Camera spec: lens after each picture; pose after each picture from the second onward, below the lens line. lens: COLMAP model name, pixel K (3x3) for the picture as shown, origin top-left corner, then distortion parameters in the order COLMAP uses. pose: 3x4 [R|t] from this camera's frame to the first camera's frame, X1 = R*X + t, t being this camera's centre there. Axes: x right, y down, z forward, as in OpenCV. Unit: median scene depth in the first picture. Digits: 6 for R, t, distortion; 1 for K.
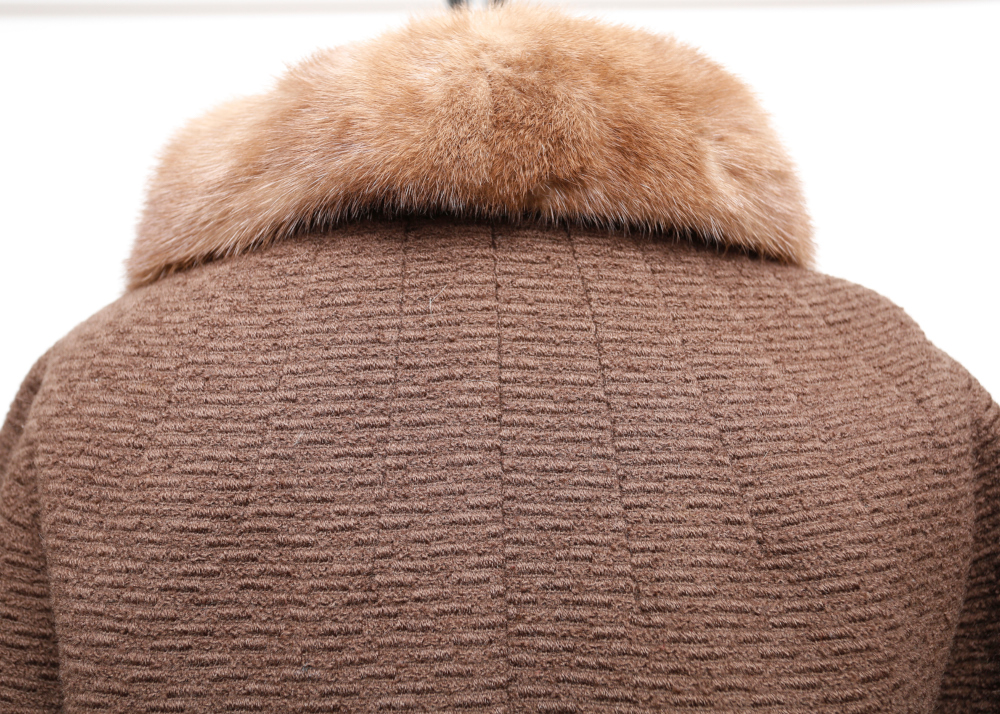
lens RADIAL K [[943.4, 0, 501.7], [0, 943.4, 357.3], [0, 0, 1]] dist [-0.019214, 0.000000]
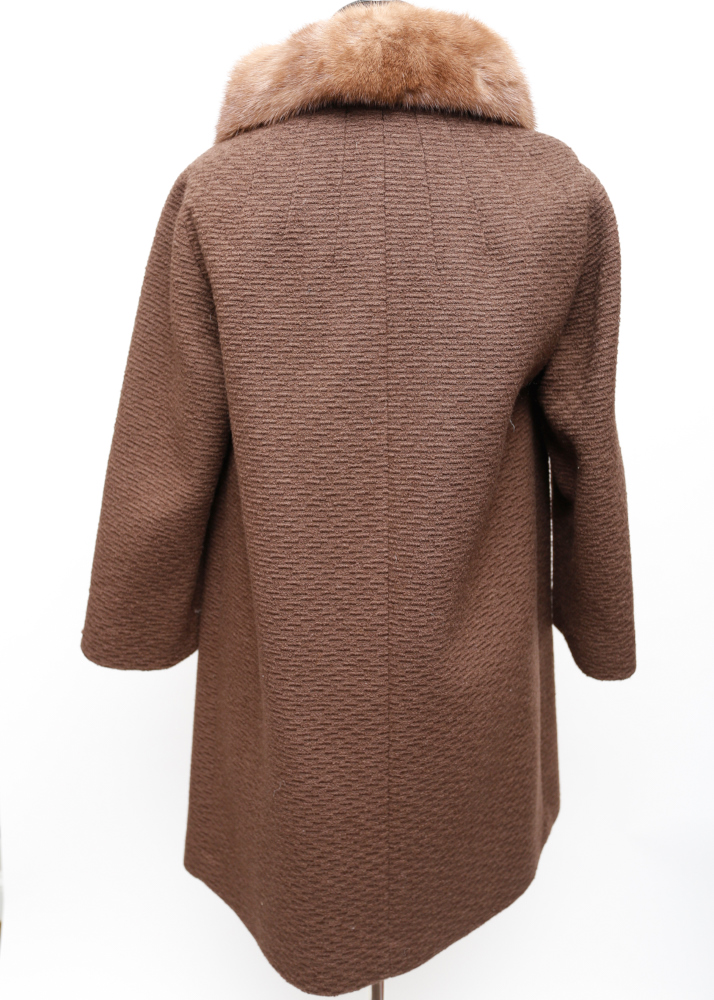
lens RADIAL K [[910.2, 0, 353.2], [0, 910.2, 499.2], [0, 0, 1]] dist [-0.004050, 0.000000]
pose [[0.998350, 0.015871, -0.055180, 0.060753], [0.000065, 0.960725, 0.277503, 0.171559], [0.057417, -0.277049, 0.959139, -1.517576]]
